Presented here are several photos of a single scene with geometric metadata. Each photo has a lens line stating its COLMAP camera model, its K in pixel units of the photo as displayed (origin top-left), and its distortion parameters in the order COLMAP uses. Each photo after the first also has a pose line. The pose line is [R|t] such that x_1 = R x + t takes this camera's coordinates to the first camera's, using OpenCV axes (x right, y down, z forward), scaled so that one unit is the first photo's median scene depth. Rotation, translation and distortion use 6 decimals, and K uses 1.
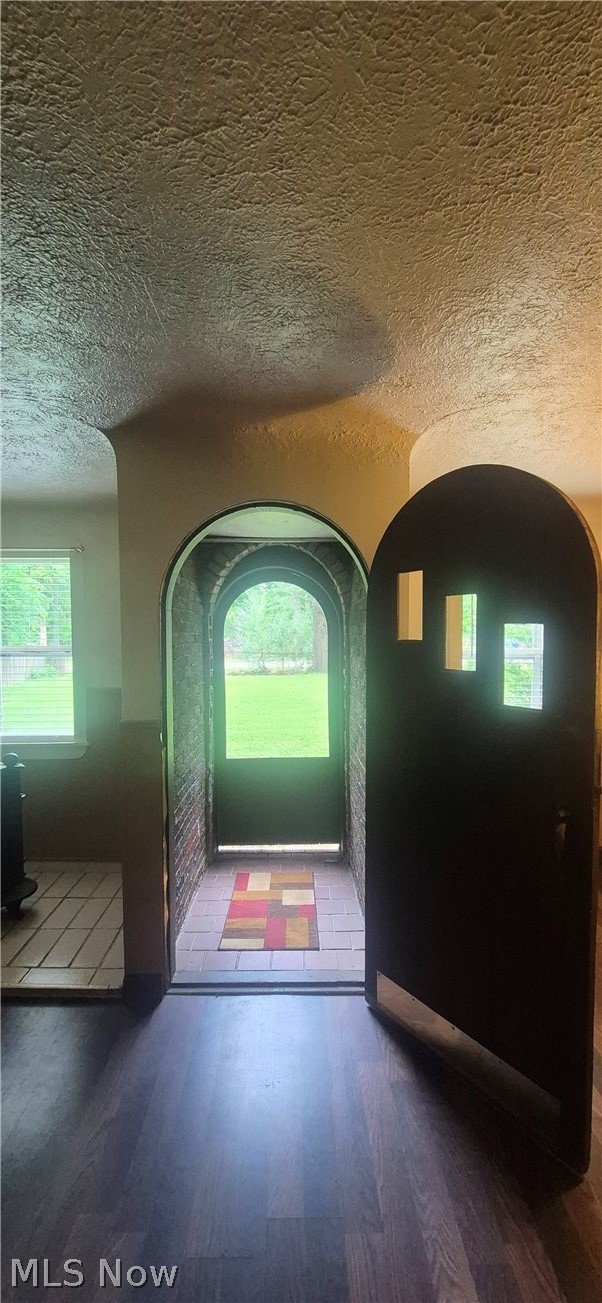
lens RADIAL K [[508.3, 0, 302.0], [0, 508.3, 652.3], [0, 0, 1]] dist [-0.004038, 0.000203]
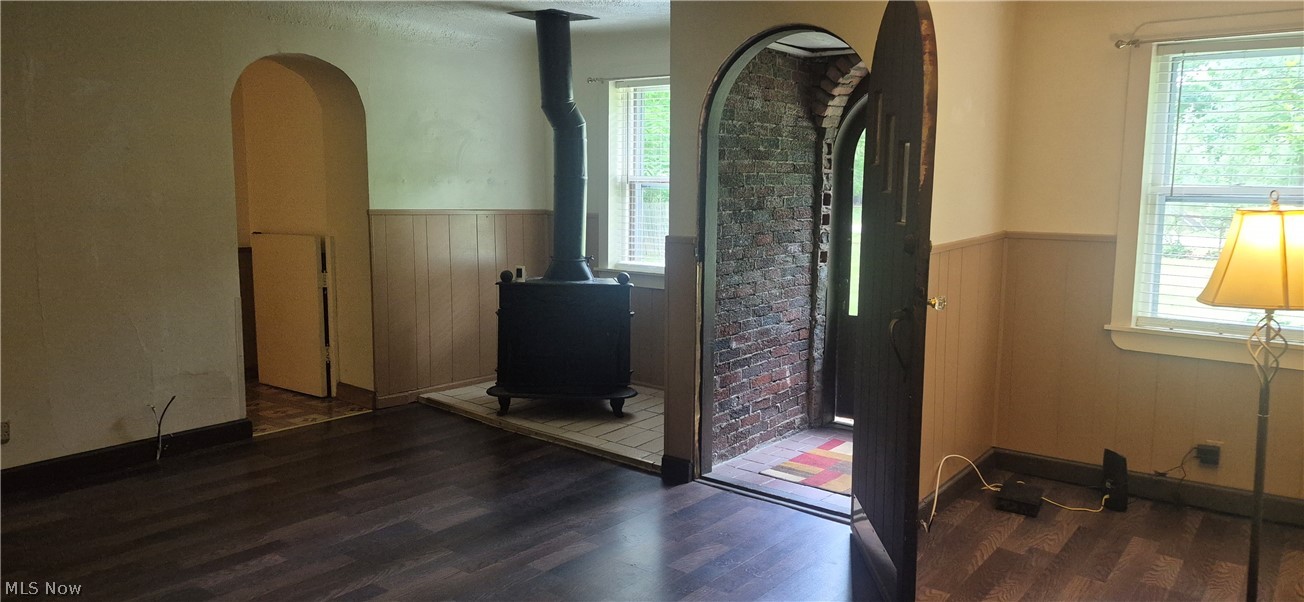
lens RADIAL K [[879.0, 0, 651.7], [0, 879.0, 300.0], [0, 0, 1]] dist [0.056385, 0.001646]
pose [[0.771581, 0.092638, -0.629350, 0.671859], [-0.034323, 0.993961, 0.104228, 0.057332], [0.635205, -0.058819, 0.770101, -0.427666]]
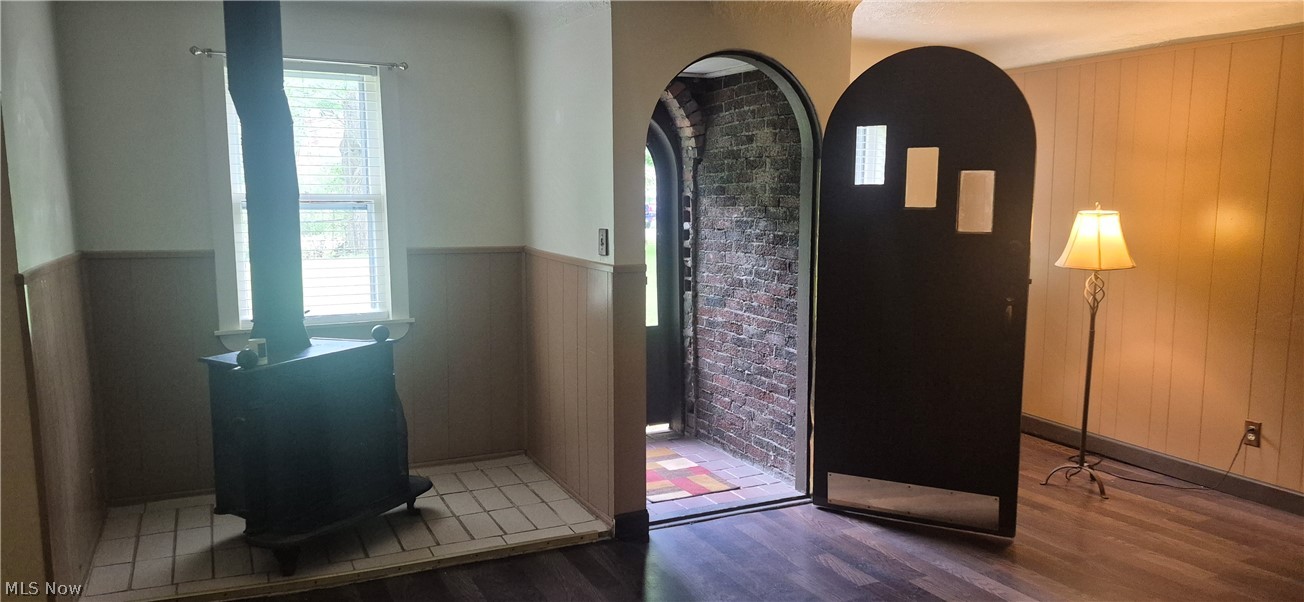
lens RADIAL K [[879.0, 0, 650.7], [0, 879.0, 304.7], [0, 0, 1]] dist [0.056385, 0.001646]
pose [[0.904783, -0.050601, 0.422857, -0.780107], [0.011401, 0.995438, 0.094725, 0.037062], [-0.425721, -0.080885, 0.901232, -0.456022]]
